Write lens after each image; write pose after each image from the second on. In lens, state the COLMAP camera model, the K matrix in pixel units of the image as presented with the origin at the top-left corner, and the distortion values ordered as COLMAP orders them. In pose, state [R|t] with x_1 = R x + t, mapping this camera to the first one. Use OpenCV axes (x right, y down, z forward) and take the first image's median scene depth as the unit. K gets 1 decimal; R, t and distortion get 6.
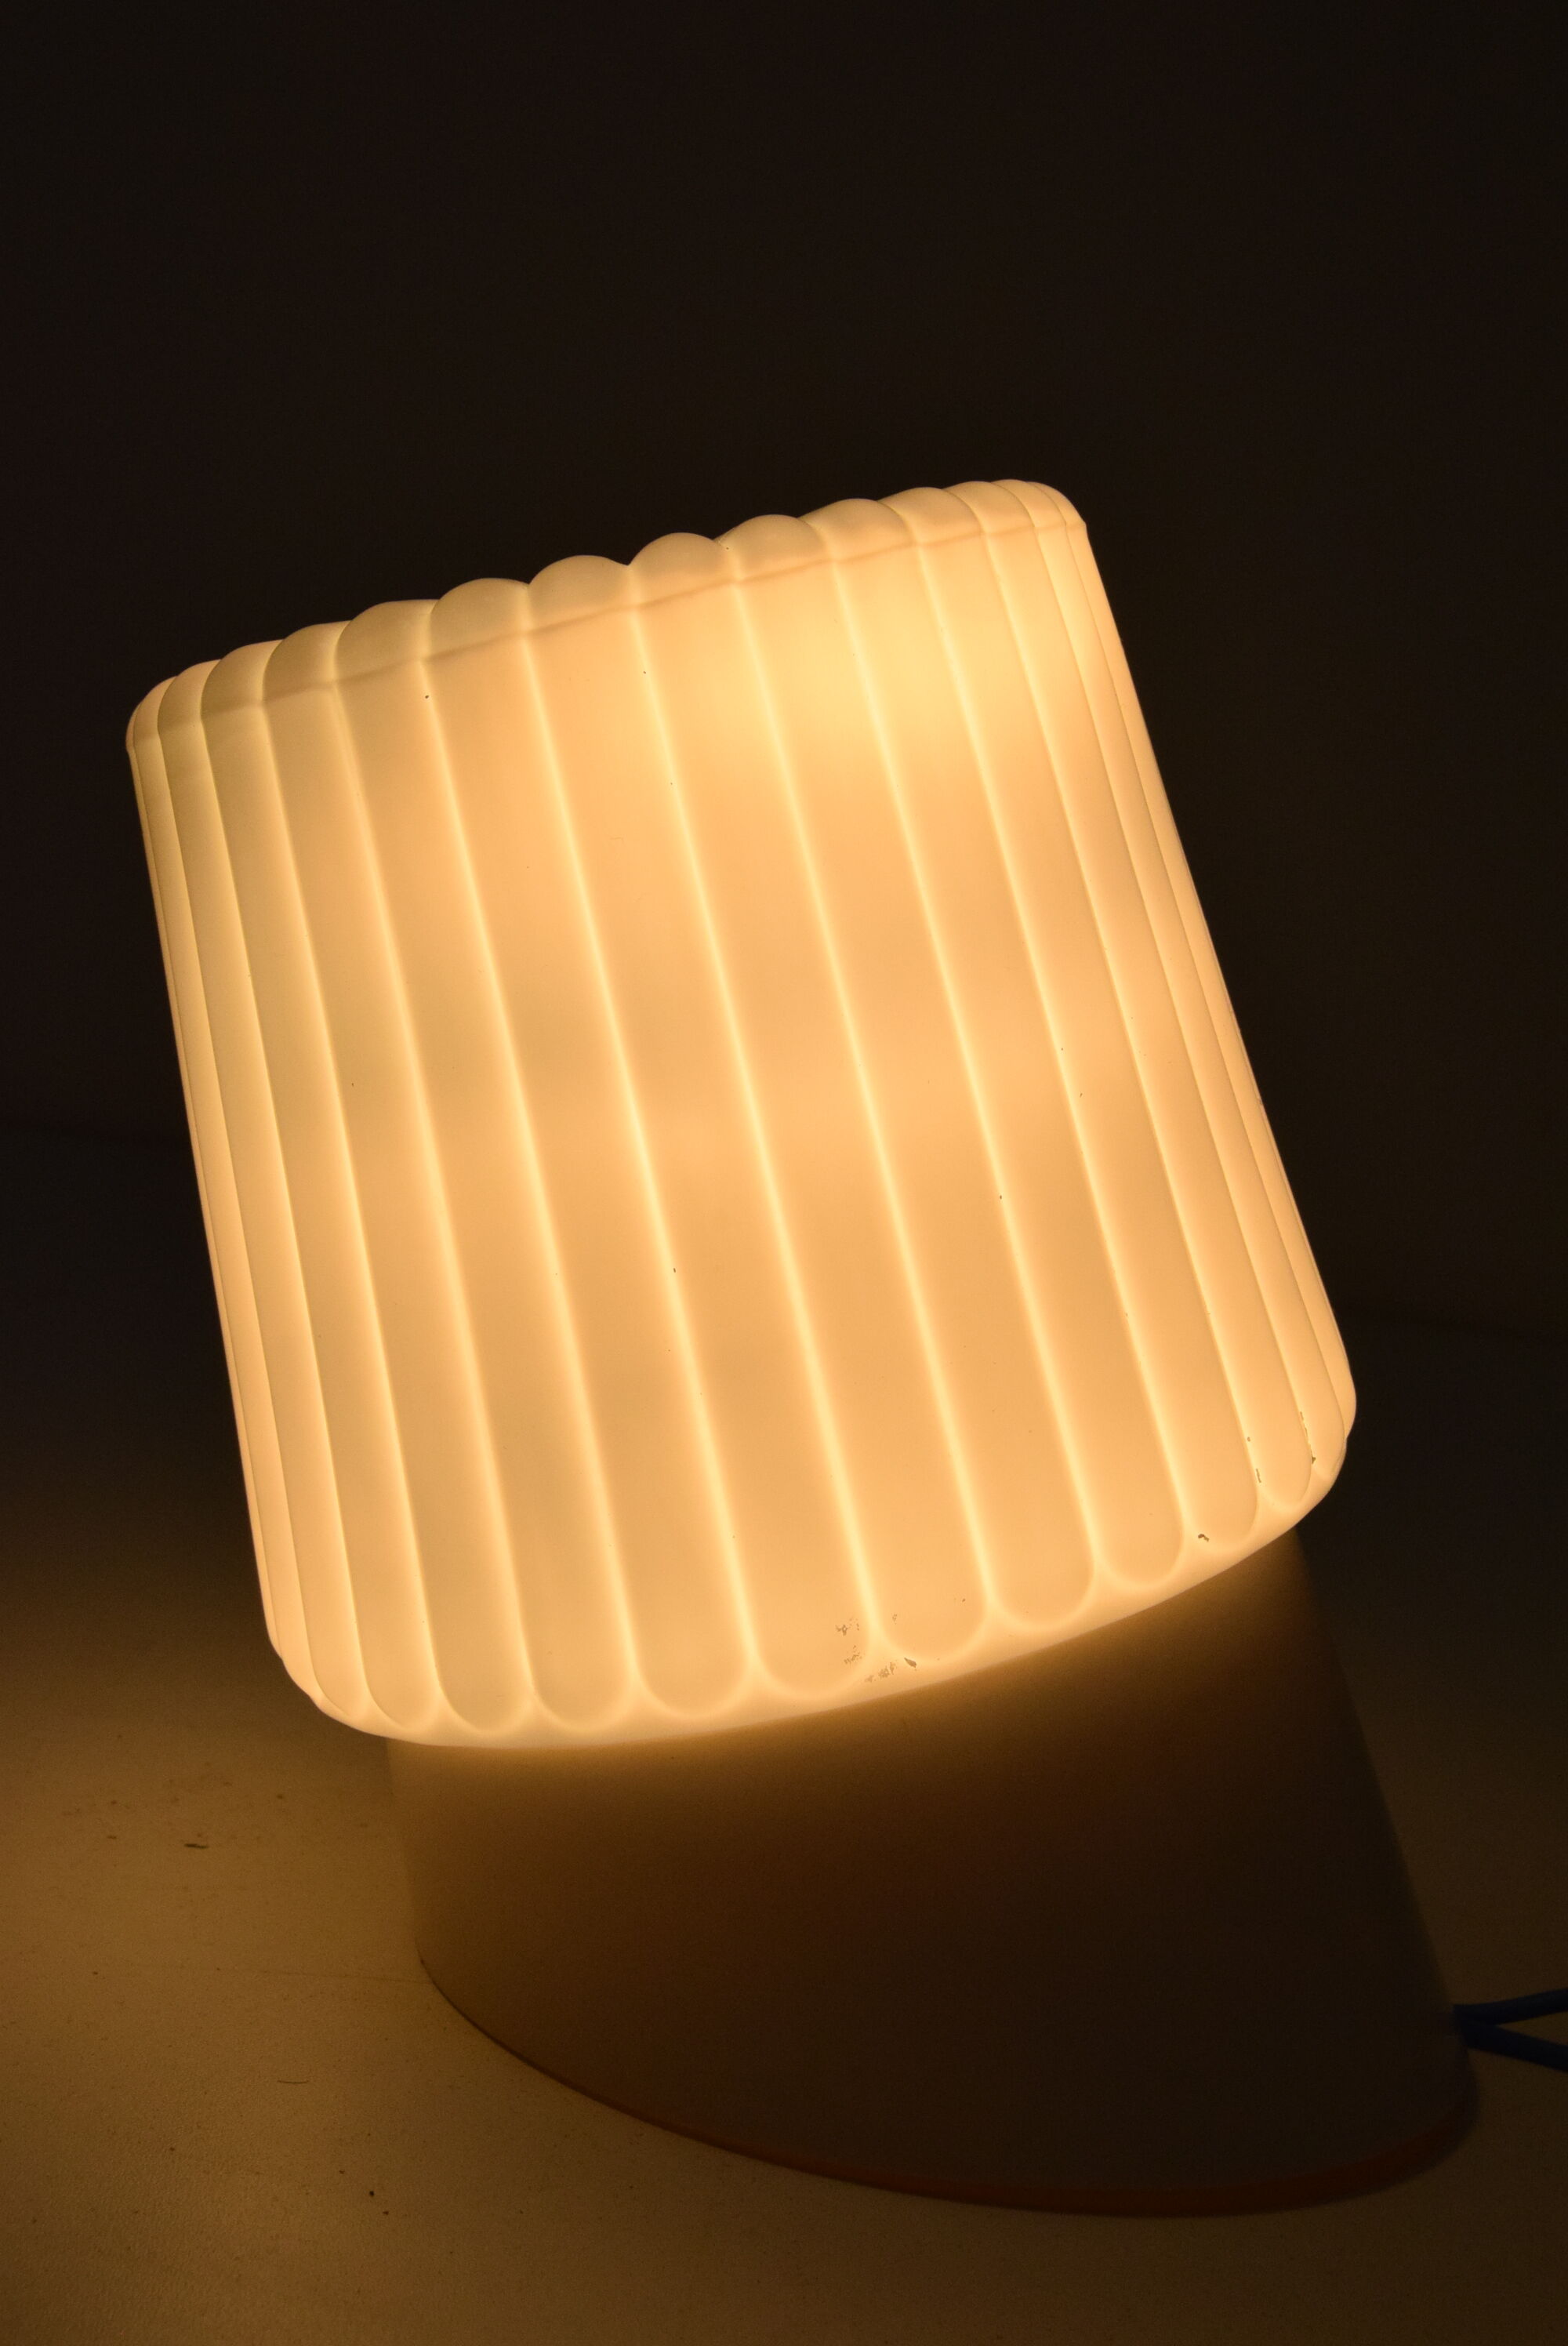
lens RADIAL K [[3107.1, 0, 784.0], [0, 3107.1, 1173.0], [0, 0, 1]] dist [0.000880, 0.004009]
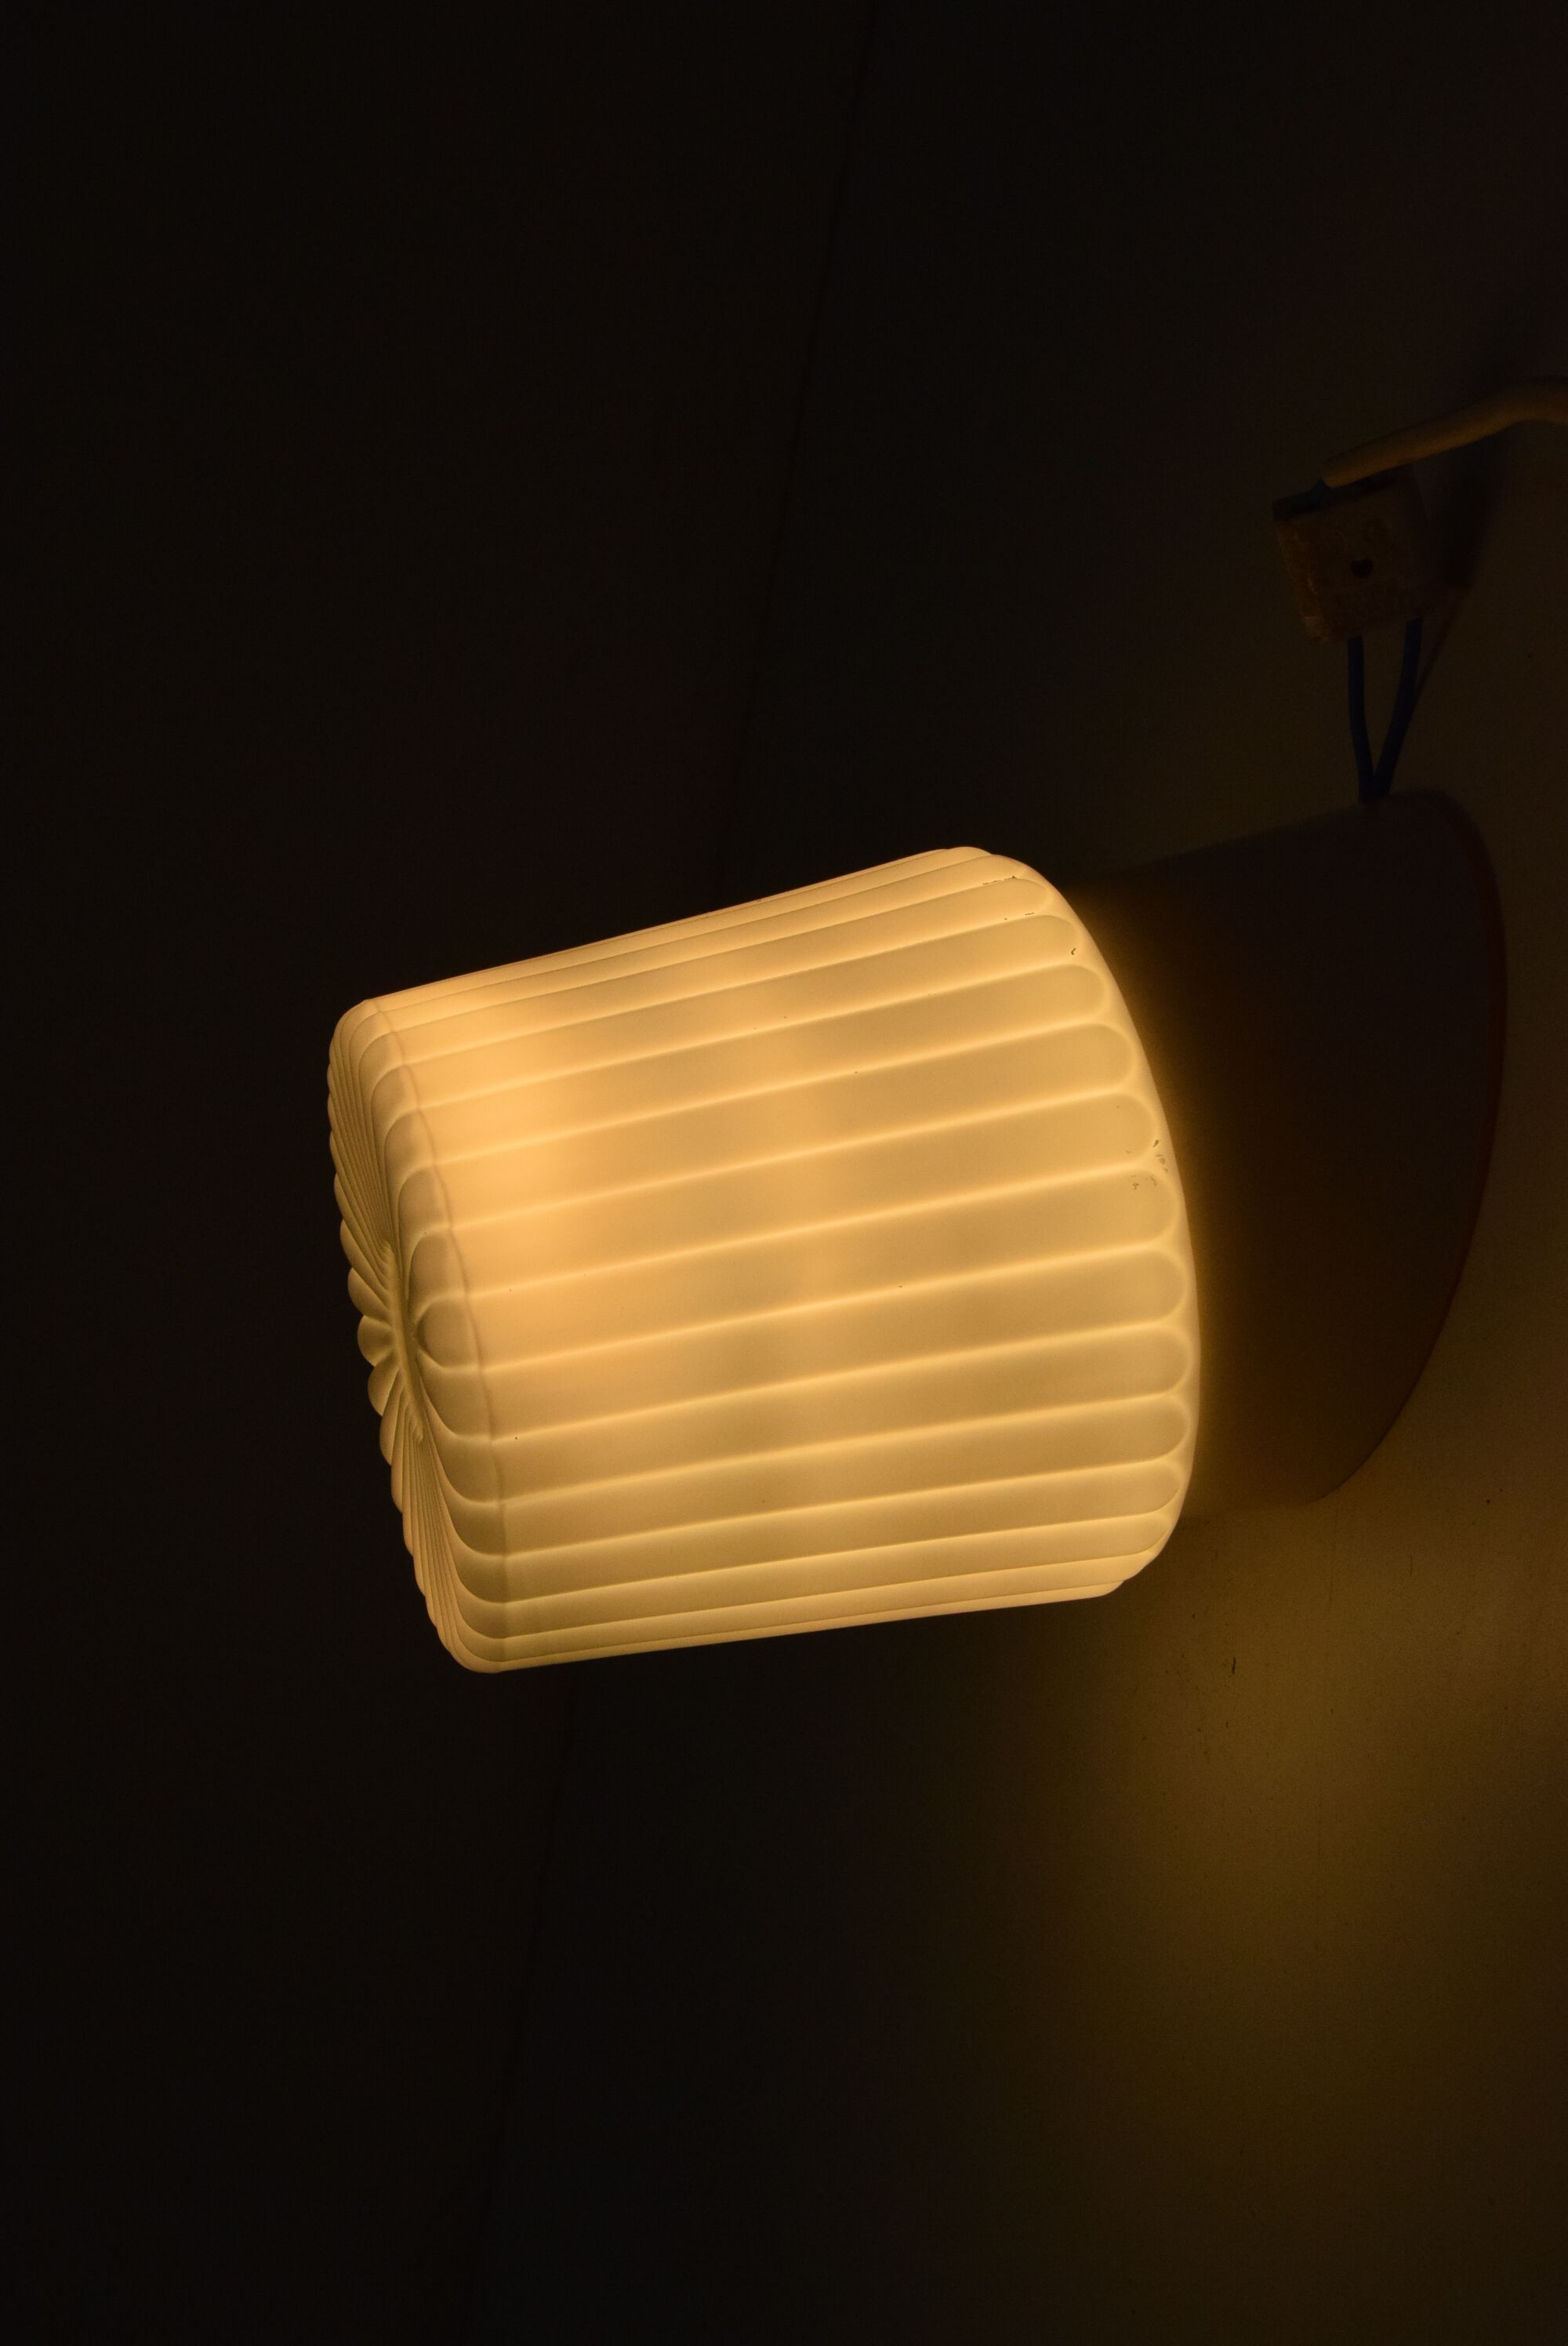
lens RADIAL K [[3058.9, 0, 784.0], [0, 3058.9, 1173.0], [0, 0, 1]] dist [-0.001106, -0.000925]
pose [[0.033412, -0.996831, 0.072193, -0.088606], [0.992526, 0.041576, 0.114729, -0.197035], [-0.117367, 0.067820, 0.990770, -0.474399]]
